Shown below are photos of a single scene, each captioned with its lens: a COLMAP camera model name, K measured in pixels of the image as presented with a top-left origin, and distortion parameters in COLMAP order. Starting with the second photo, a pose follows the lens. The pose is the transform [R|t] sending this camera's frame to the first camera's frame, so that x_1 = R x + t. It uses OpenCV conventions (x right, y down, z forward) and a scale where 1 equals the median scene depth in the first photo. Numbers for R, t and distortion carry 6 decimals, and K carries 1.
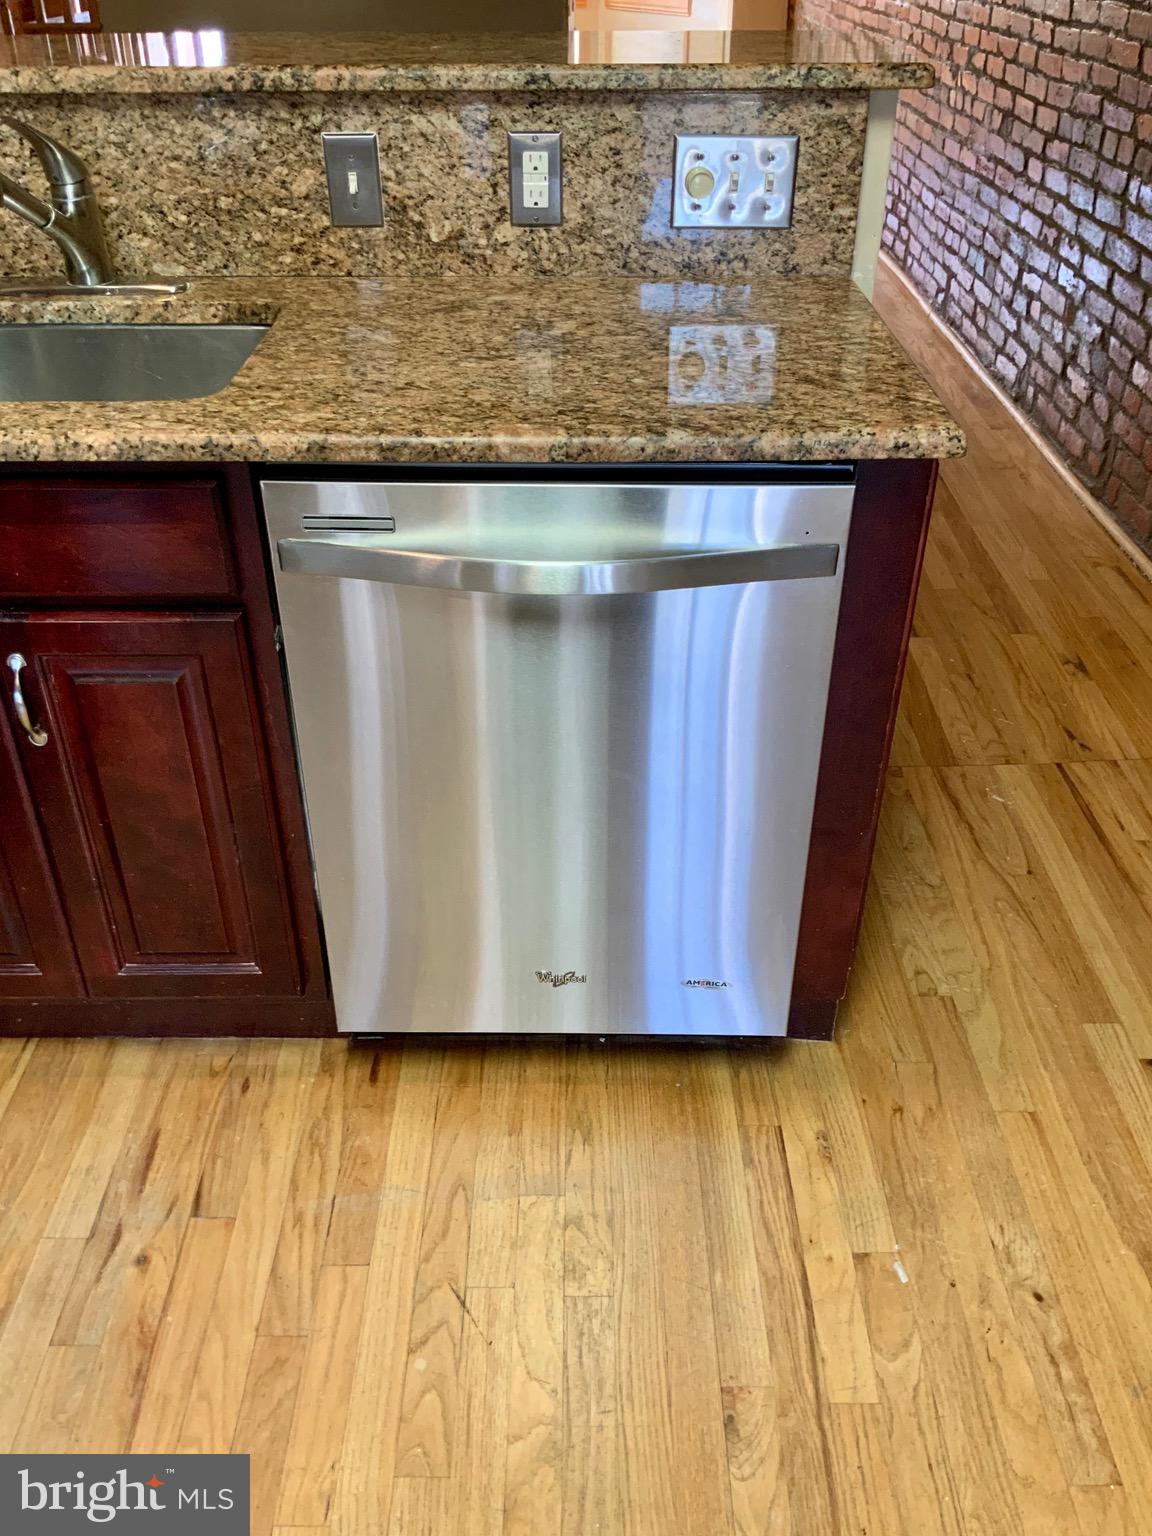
lens RADIAL K [[1279.7, 0, 580.1], [0, 1279.7, 769.7], [0, 0, 1]] dist [0.020648, -0.044623]
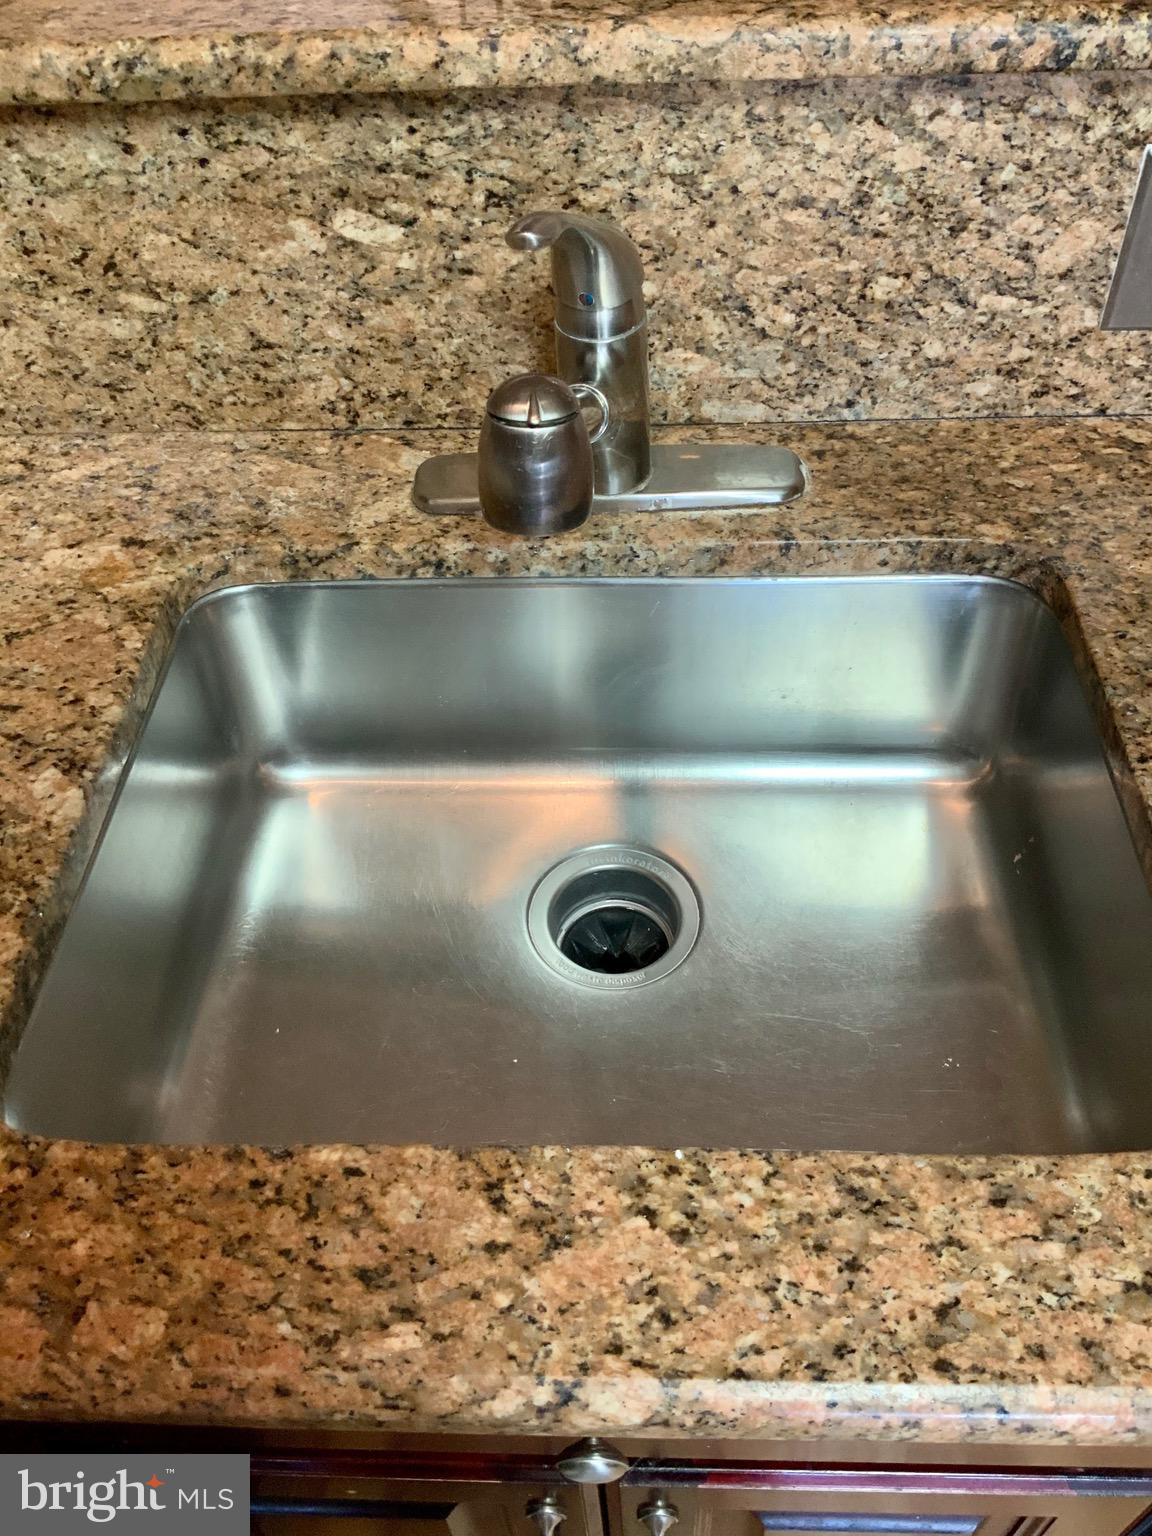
lens RADIAL K [[1279.7, 0, 566.1], [0, 1279.7, 771.6], [0, 0, 1]] dist [0.020648, -0.044623]
pose [[0.998795, -0.001686, -0.049042, -0.376597], [0.013974, 0.967800, 0.251331, -0.396275], [0.047039, -0.251713, 0.966658, 0.502504]]
